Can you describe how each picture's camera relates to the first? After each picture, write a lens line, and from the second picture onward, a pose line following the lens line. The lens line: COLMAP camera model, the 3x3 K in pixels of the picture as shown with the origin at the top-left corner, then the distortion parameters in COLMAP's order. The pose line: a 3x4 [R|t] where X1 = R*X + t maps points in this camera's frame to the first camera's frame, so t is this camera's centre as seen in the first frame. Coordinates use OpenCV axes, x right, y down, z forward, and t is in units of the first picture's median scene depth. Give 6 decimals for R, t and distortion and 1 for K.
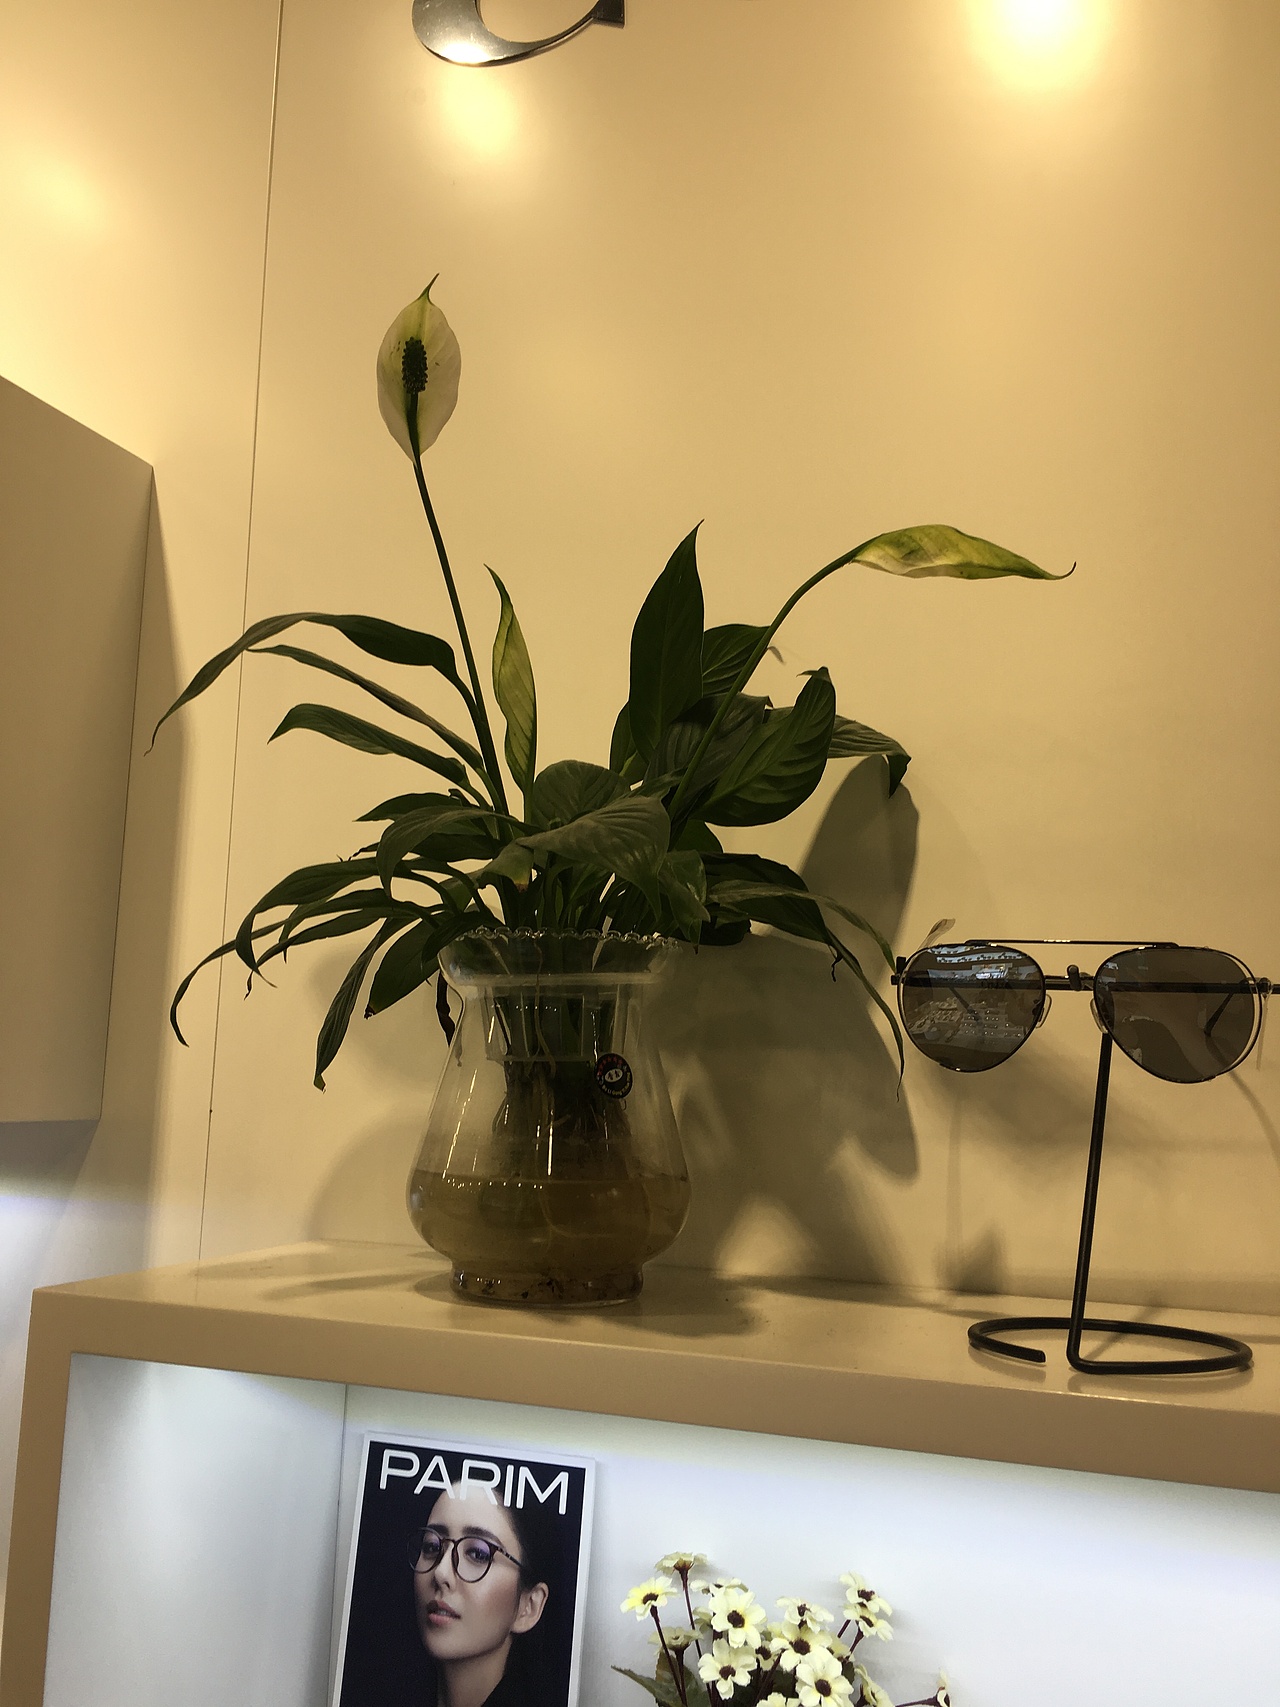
lens RADIAL K [[1450.0, 0, 647.2], [0, 1450.0, 859.1], [0, 0, 1]] dist [0.071628, -0.100285]
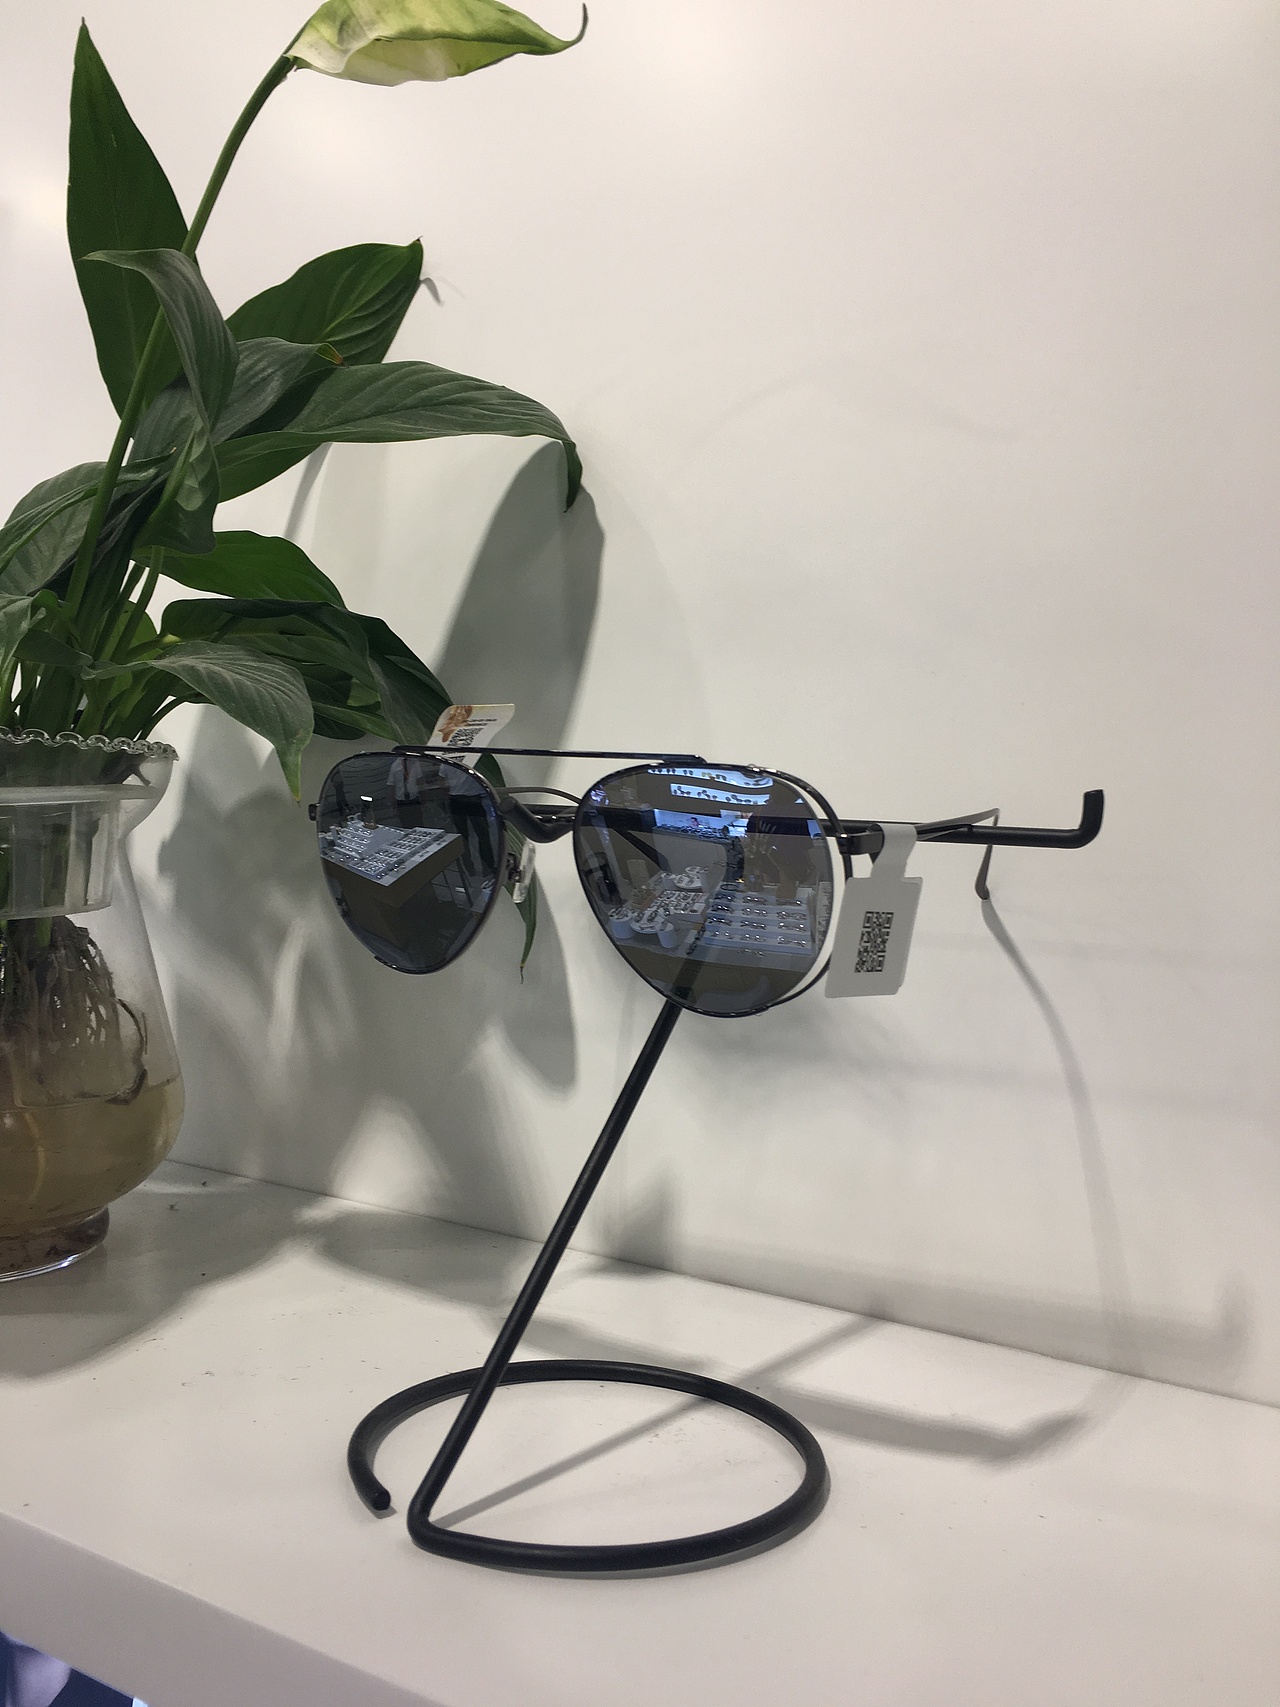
lens RADIAL K [[1465.6, 0, 640.0], [0, 1465.6, 853.5], [0, 0, 1]] dist [0.058617, -0.089673]
pose [[0.985161, 0.020110, -0.170452, 0.324909], [0.006253, 0.988248, 0.152734, 0.008631], [0.171520, -0.151534, 0.973457, 0.363712]]
